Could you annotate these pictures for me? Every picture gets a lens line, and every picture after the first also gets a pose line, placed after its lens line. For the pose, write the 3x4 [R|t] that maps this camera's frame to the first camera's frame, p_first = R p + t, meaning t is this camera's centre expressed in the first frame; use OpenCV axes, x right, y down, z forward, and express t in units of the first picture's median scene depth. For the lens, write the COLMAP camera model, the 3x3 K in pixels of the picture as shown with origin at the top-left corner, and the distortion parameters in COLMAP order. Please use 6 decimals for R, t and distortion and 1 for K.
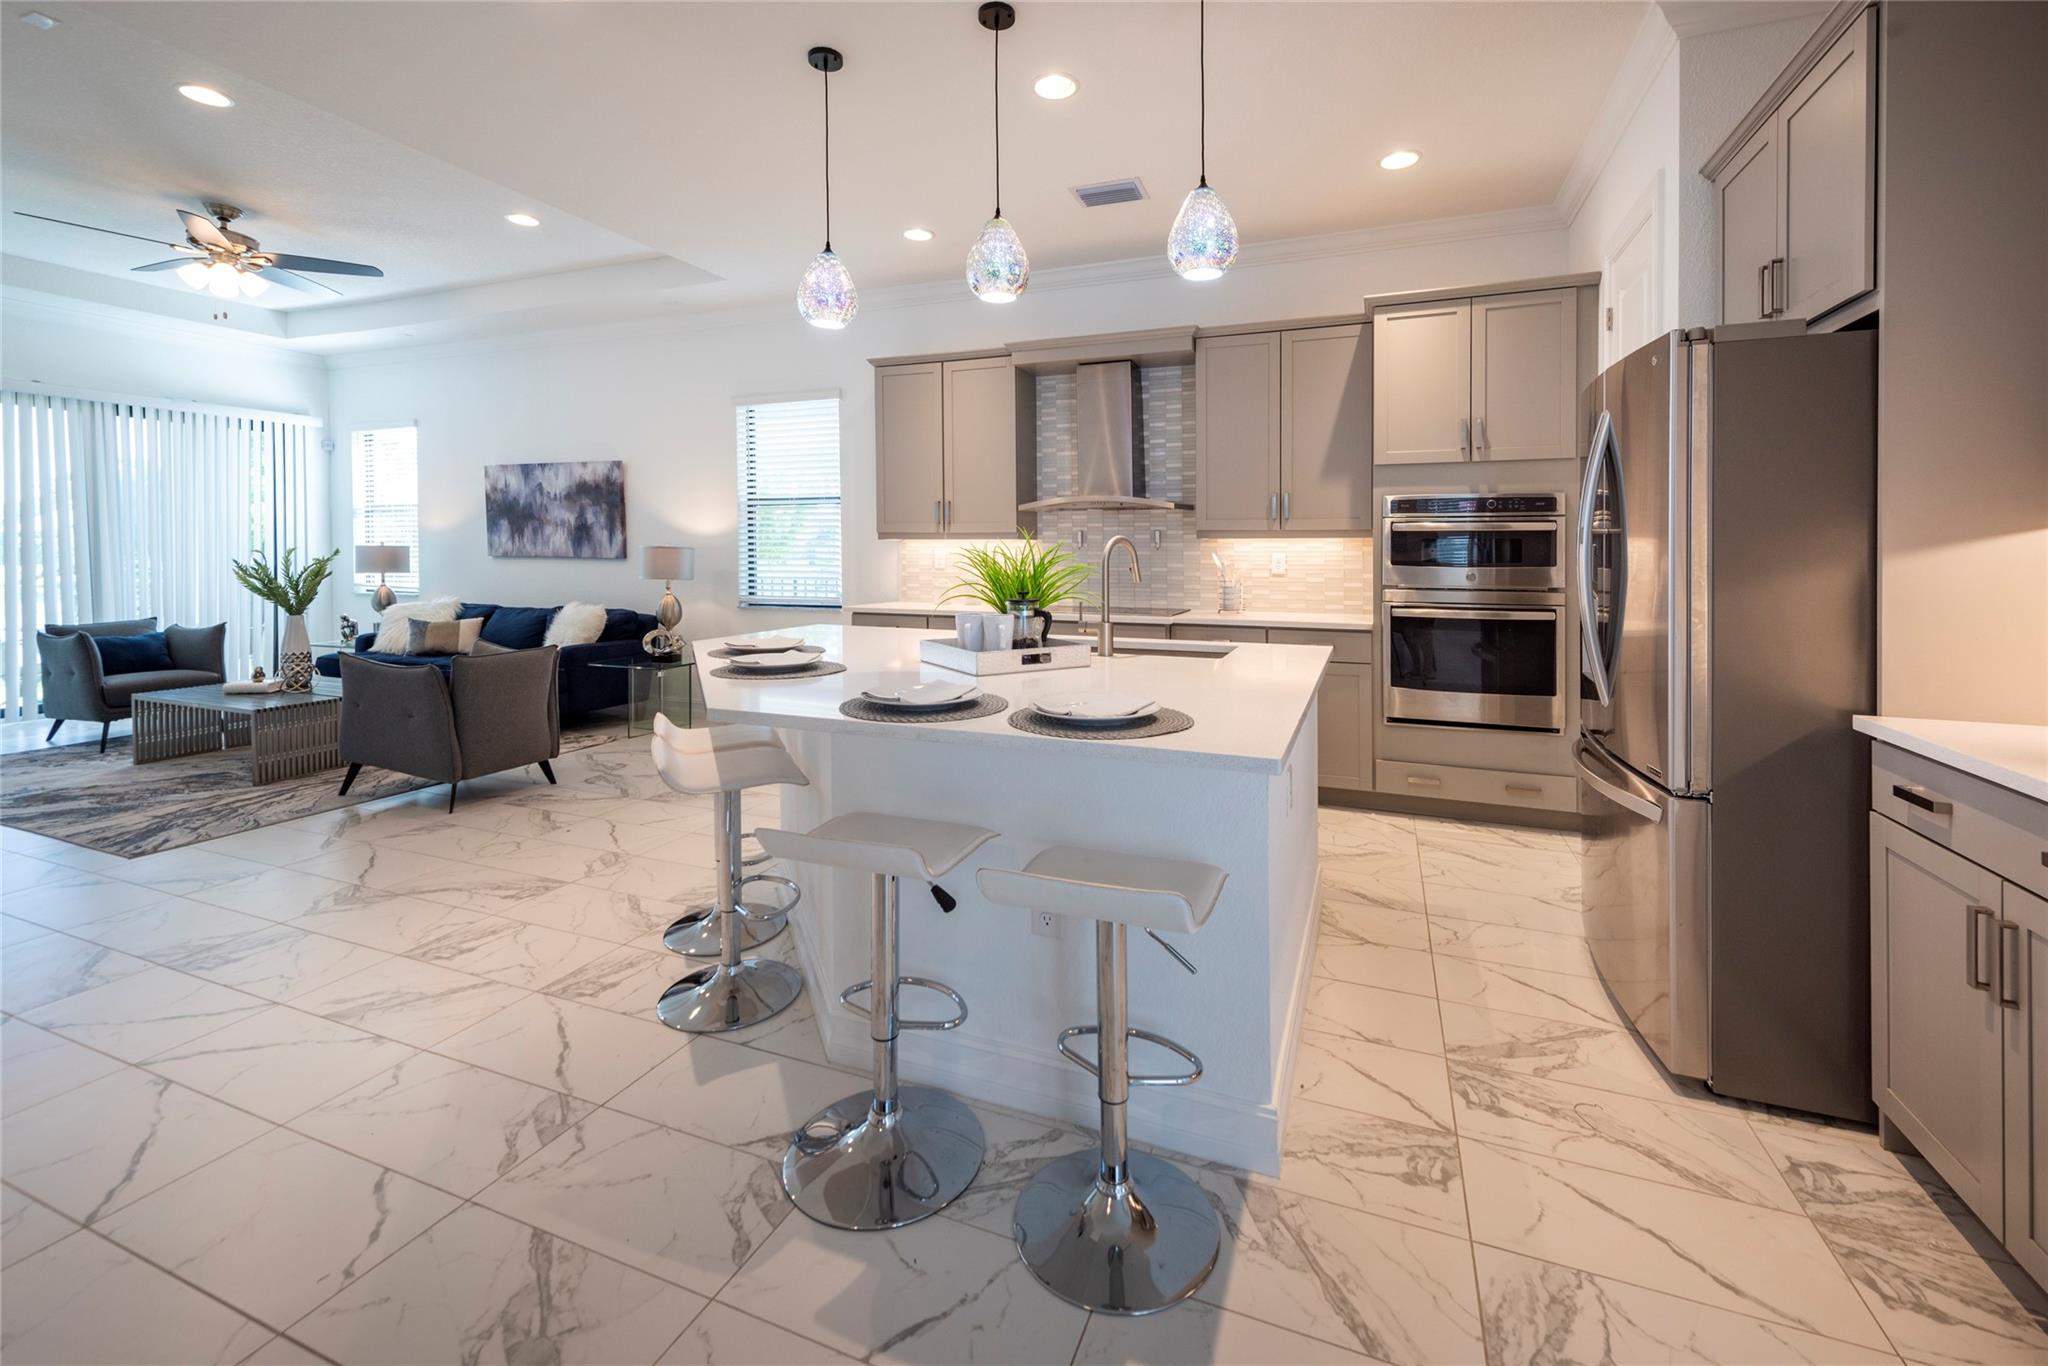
lens RADIAL K [[821.2, 0, 1039.3], [0, 821.2, 566.7], [0, 0, 1]] dist [0.004498, -0.000971]
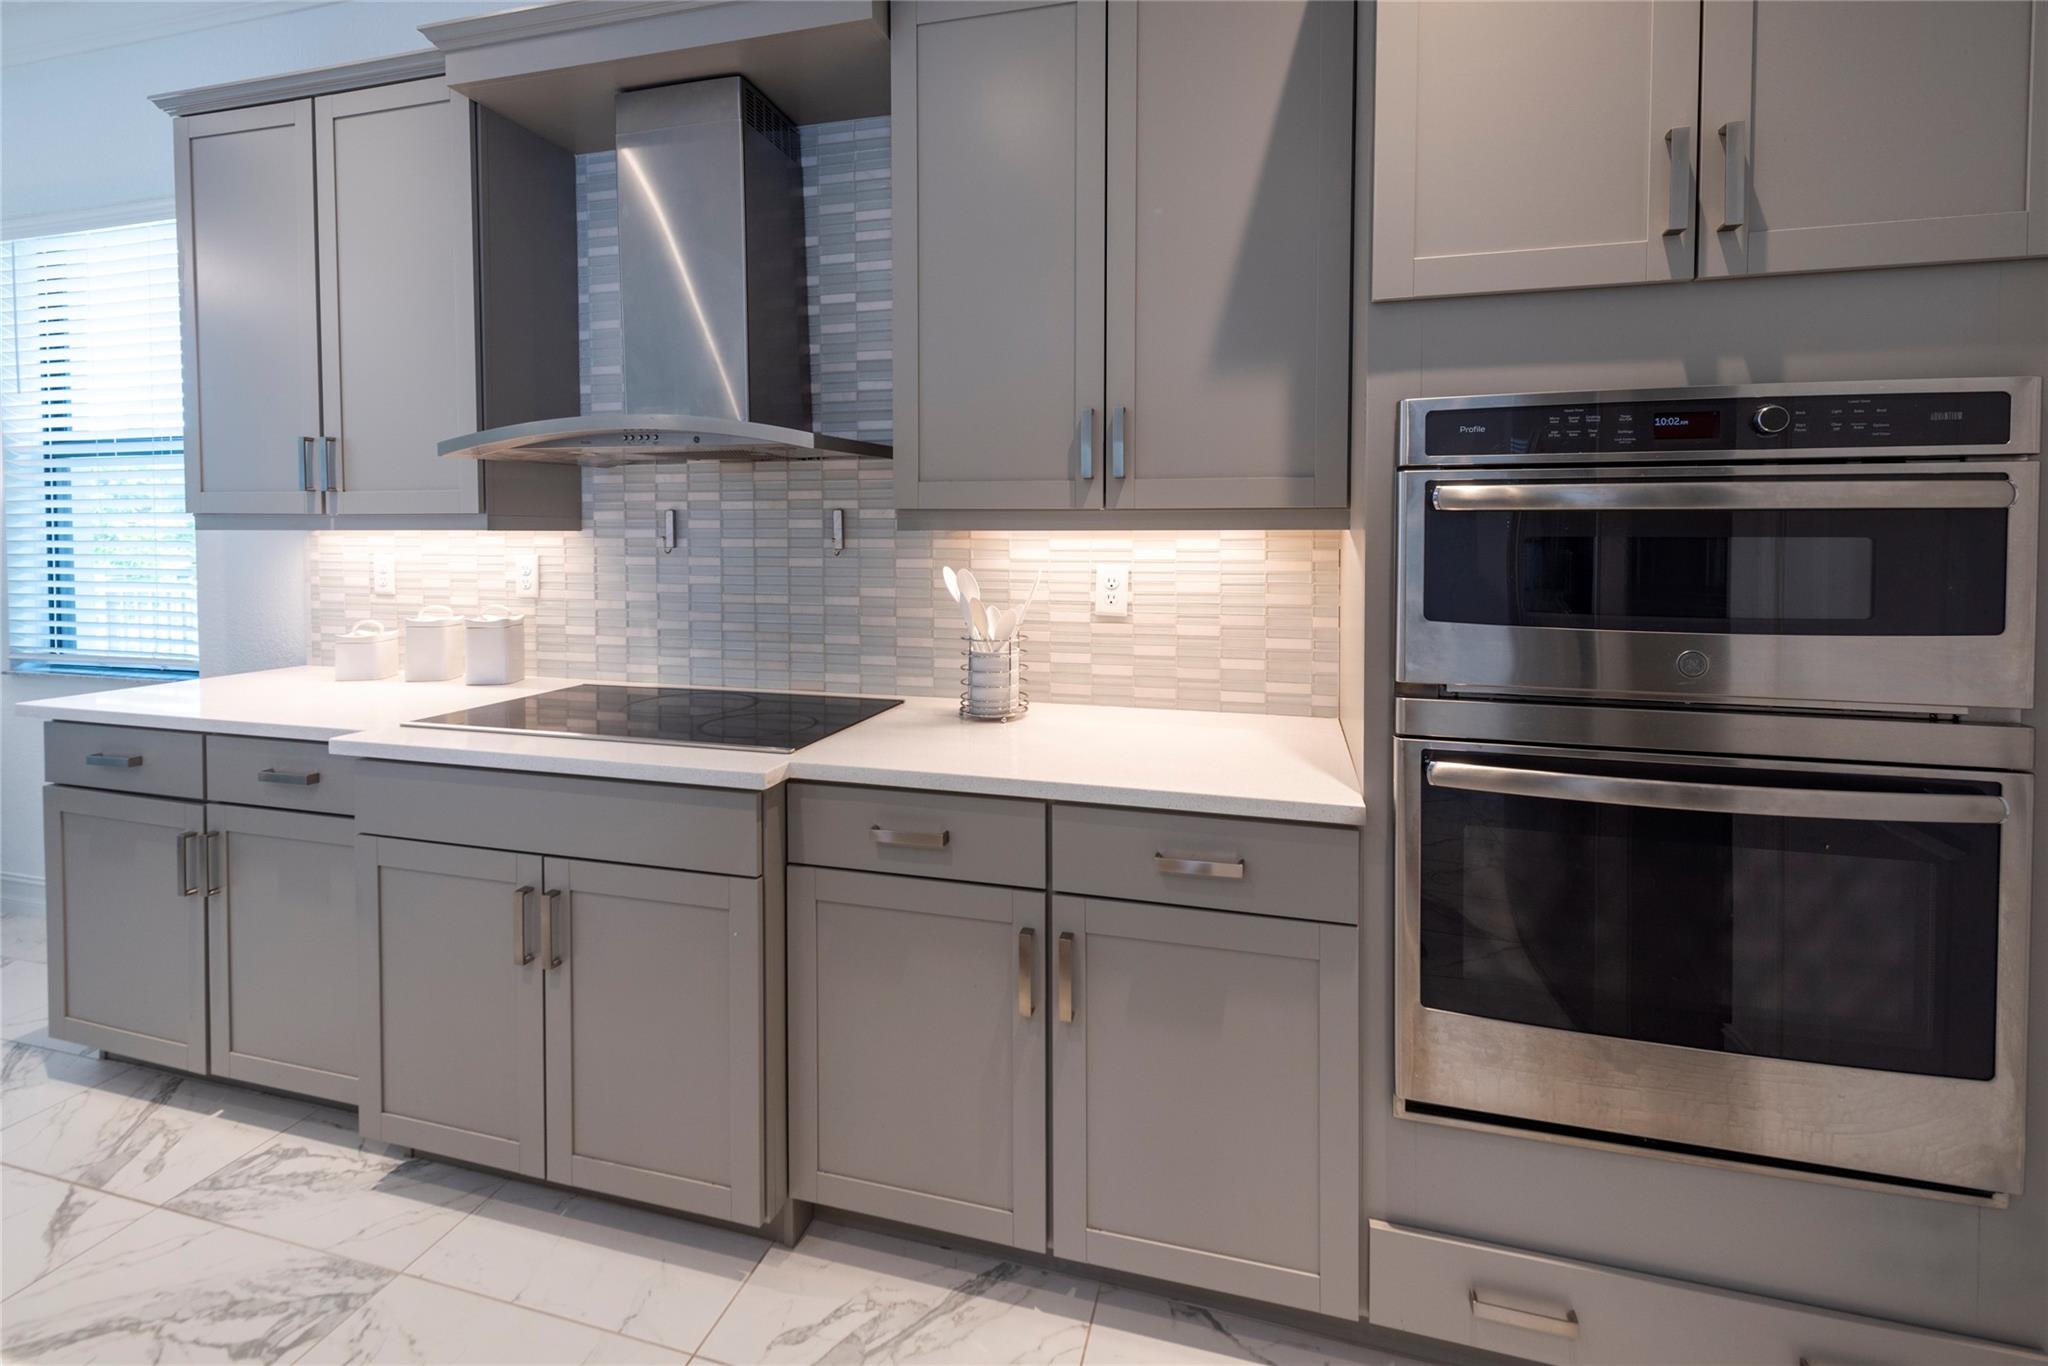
lens RADIAL K [[857.3, 0, 1019.9], [0, 857.3, 565.7], [0, 0, 1]] dist [0.007983, -0.003080]
pose [[0.995326, -0.001831, 0.096559, 0.196889], [0.000427, 0.999894, 0.014559, -0.021774], [-0.096576, -0.014450, 0.995221, 0.556022]]
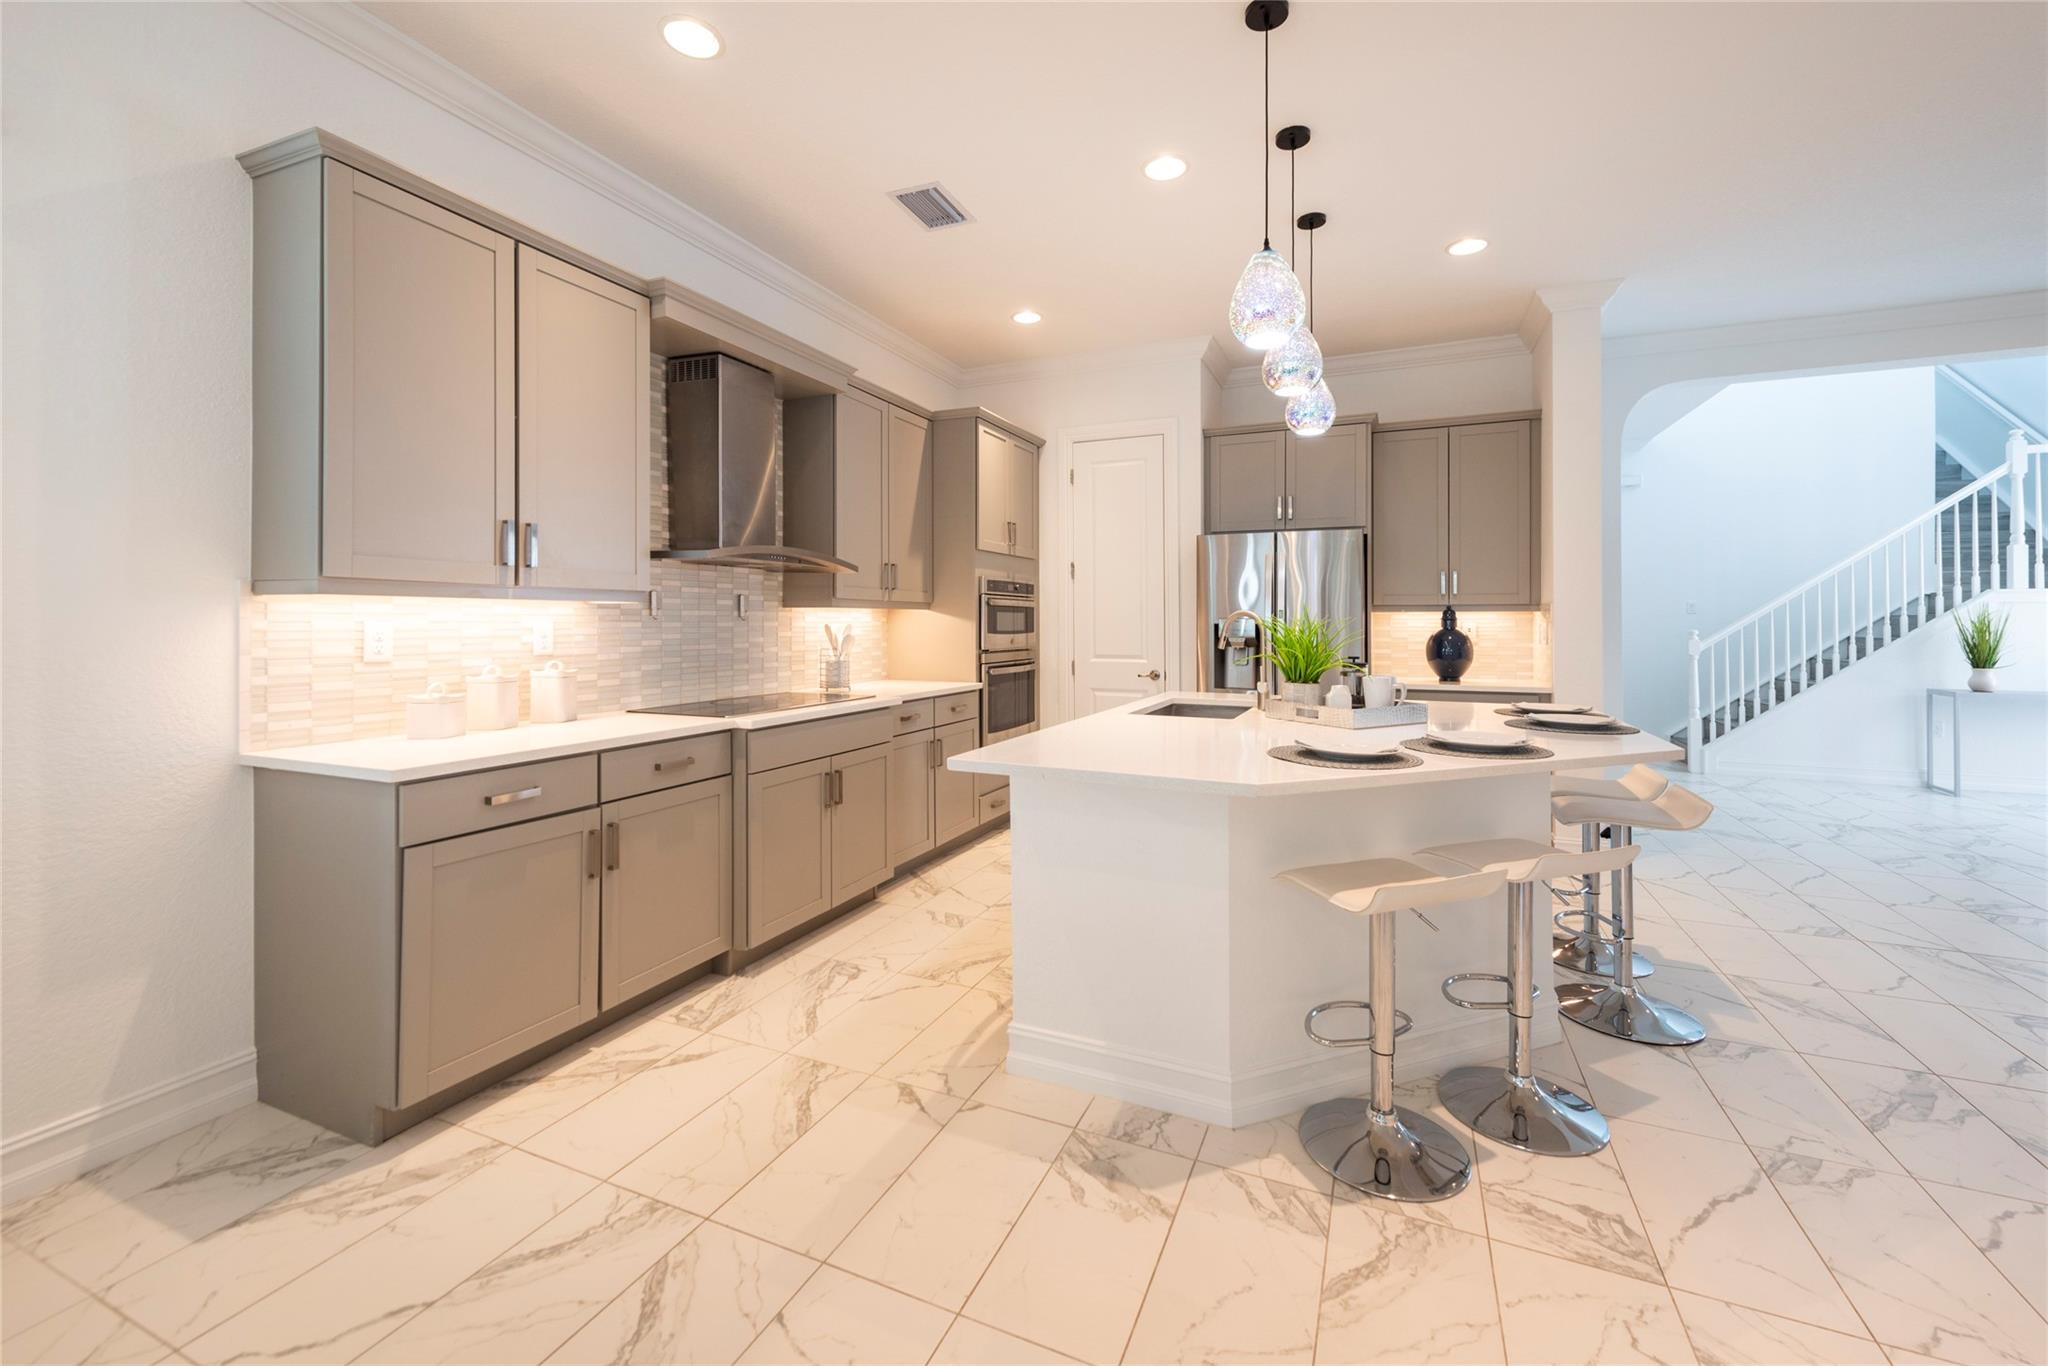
lens RADIAL K [[821.2, 0, 1050.0], [0, 821.2, 608.4], [0, 0, 1]] dist [0.004498, -0.000971]
pose [[0.046938, 0.015559, 0.998777, -0.612779], [0.020813, 0.999646, -0.016551, -0.012878], [-0.998681, 0.021565, 0.046598, 0.682553]]
